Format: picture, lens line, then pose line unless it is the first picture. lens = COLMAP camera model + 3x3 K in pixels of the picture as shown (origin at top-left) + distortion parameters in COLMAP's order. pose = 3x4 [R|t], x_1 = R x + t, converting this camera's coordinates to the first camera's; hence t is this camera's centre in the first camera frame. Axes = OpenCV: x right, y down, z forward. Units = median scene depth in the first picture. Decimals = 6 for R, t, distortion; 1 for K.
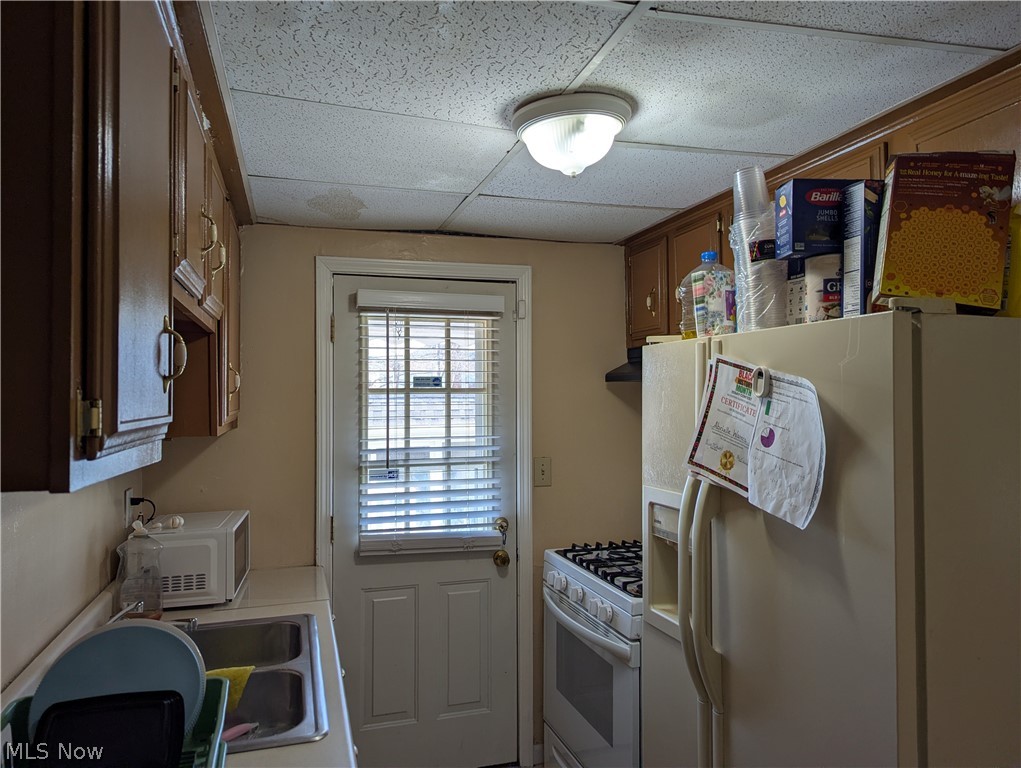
lens RADIAL K [[703.5, 0, 510.5], [0, 703.5, 384.0], [0, 0, 1]] dist [0.044107, -0.044817]
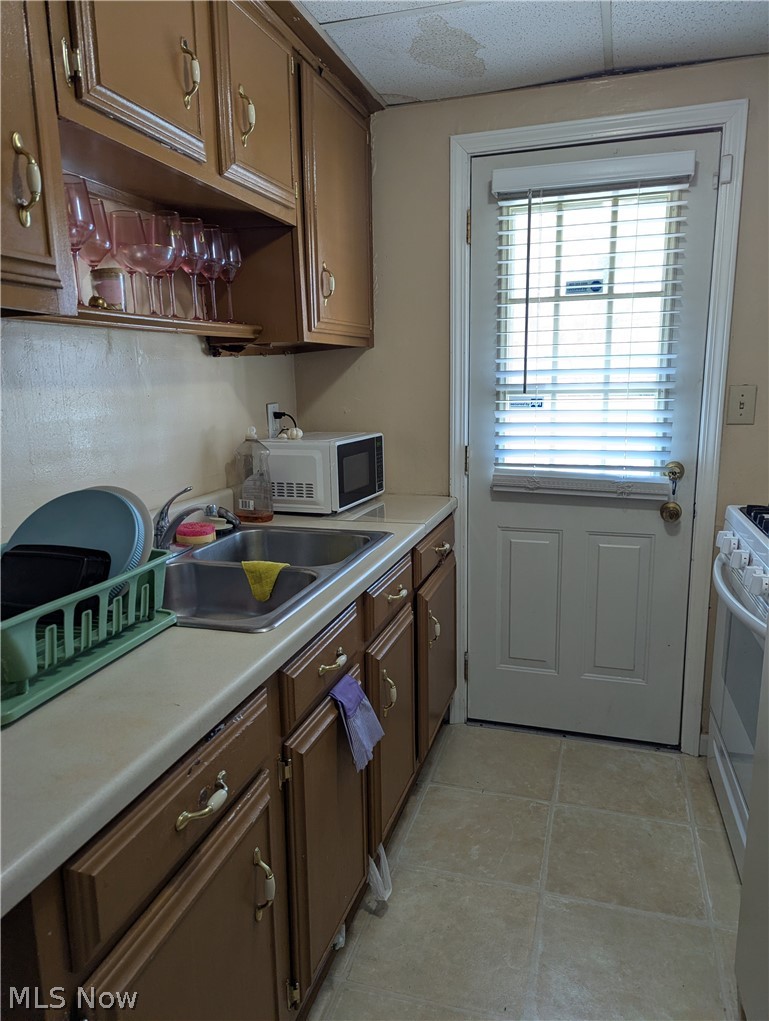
lens RADIAL K [[703.5, 0, 383.2], [0, 703.5, 515.9], [0, 0, 1]] dist [0.044107, -0.044817]
pose [[0.827364, 0.103891, -0.551974, 0.166493], [0.022571, 0.975800, 0.217495, 0.072301], [0.561212, -0.192407, 0.804997, 0.176942]]
